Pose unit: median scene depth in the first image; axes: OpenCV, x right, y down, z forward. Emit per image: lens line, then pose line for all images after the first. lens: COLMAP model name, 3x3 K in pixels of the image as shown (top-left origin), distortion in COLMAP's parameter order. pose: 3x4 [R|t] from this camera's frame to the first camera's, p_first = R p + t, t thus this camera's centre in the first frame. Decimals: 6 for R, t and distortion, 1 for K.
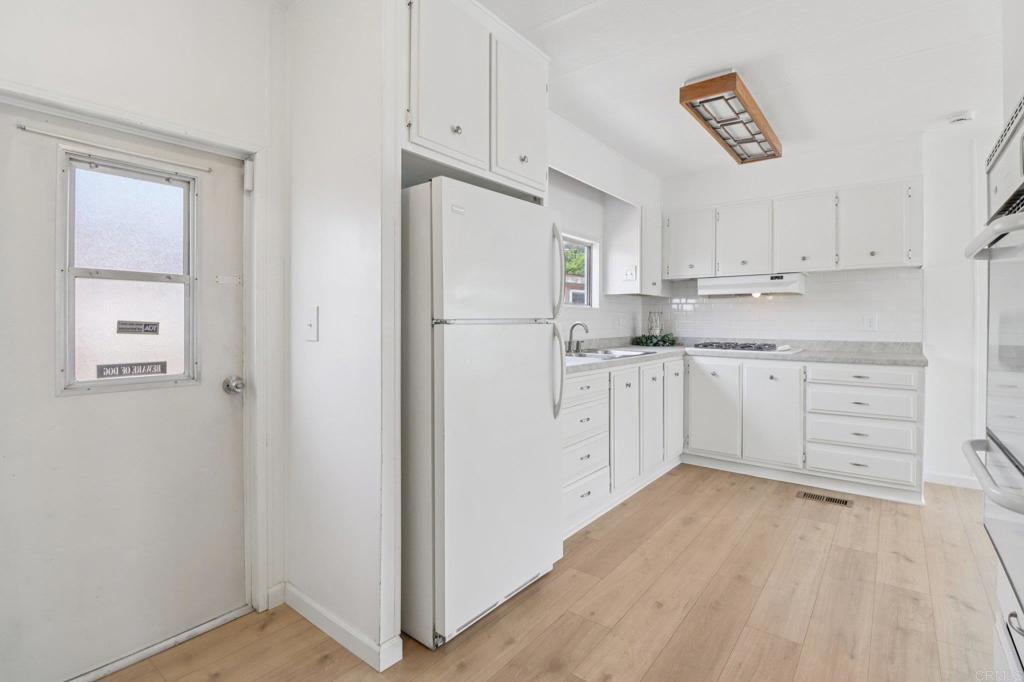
lens RADIAL K [[482.3, 0, 521.8], [0, 482.3, 333.5], [0, 0, 1]] dist [-0.005677, -0.009332]
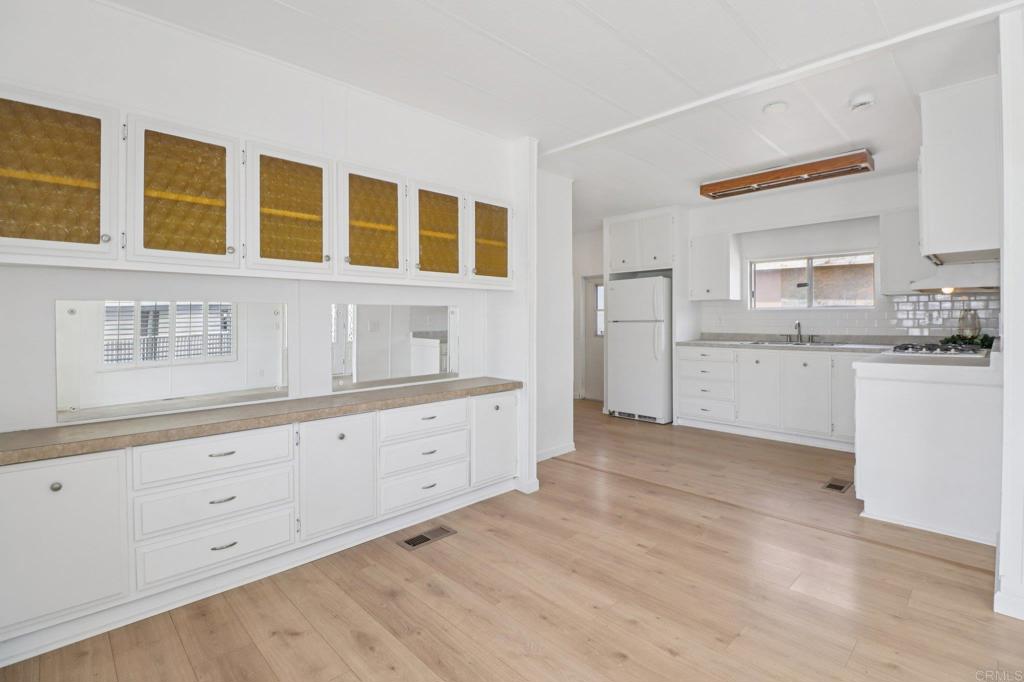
lens RADIAL K [[482.3, 0, 512.0], [0, 482.3, 327.4], [0, 0, 1]] dist [-0.005677, -0.009332]
pose [[-0.139853, 0.024283, -0.989874, 1.637395], [-0.014880, 0.999535, 0.026623, -0.029690], [0.990060, 0.018453, -0.139427, 0.371502]]
